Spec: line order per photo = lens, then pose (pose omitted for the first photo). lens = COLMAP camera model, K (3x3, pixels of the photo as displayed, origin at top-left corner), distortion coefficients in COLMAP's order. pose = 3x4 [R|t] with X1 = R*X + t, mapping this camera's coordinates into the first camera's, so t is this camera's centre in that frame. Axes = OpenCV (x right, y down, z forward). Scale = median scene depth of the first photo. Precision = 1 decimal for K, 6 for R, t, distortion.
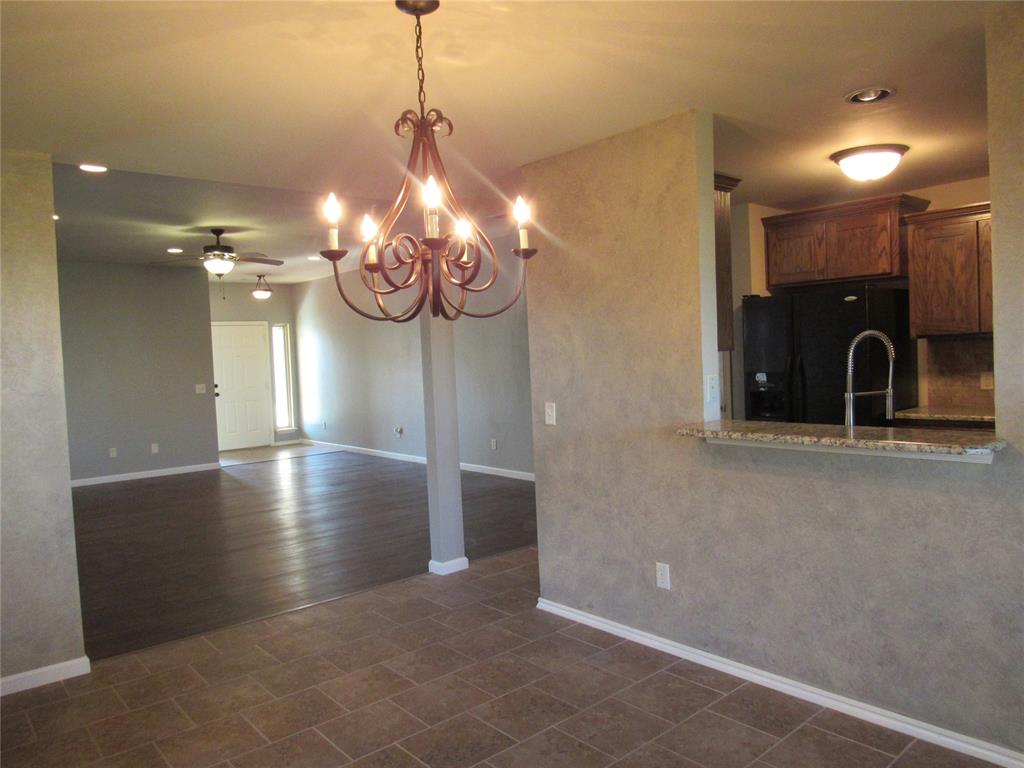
lens RADIAL K [[736.1, 0, 512.0], [0, 736.1, 384.0], [0, 0, 1]] dist [-0.012555, -0.002382]
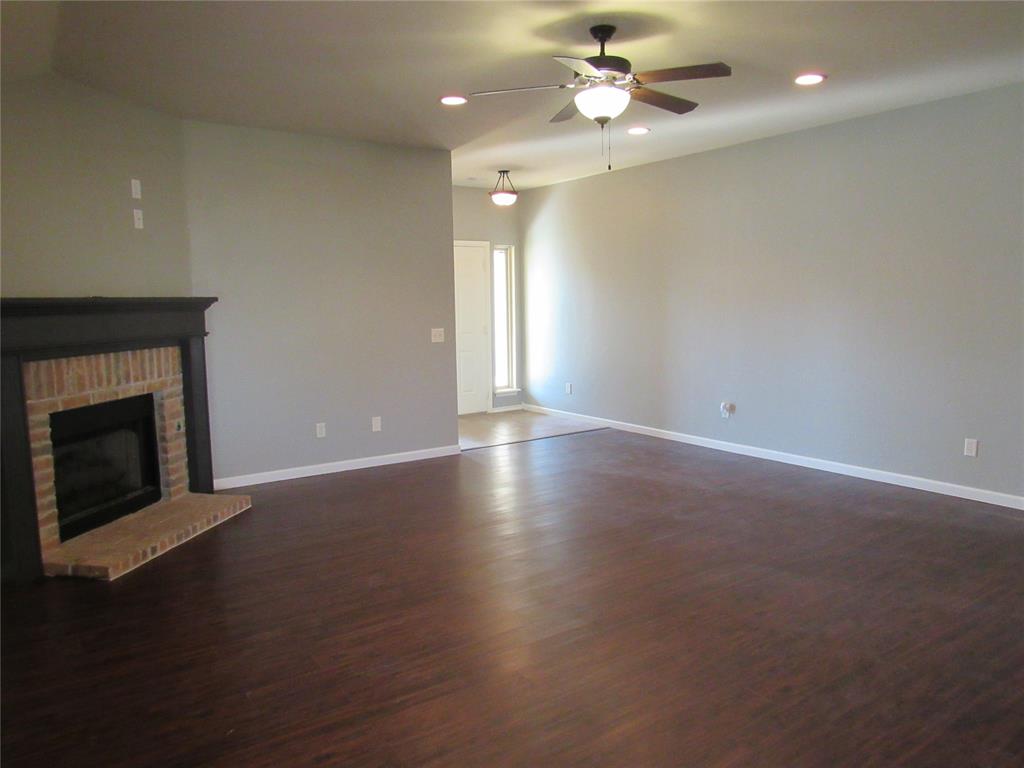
lens RADIAL K [[736.1, 0, 512.0], [0, 736.1, 384.0], [0, 0, 1]] dist [-0.012555, -0.002382]
pose [[0.994233, 0.035868, -0.101065, -0.232358], [-0.028010, 0.996549, 0.078132, -0.002869], [0.103519, -0.074850, 0.991807, 0.273942]]
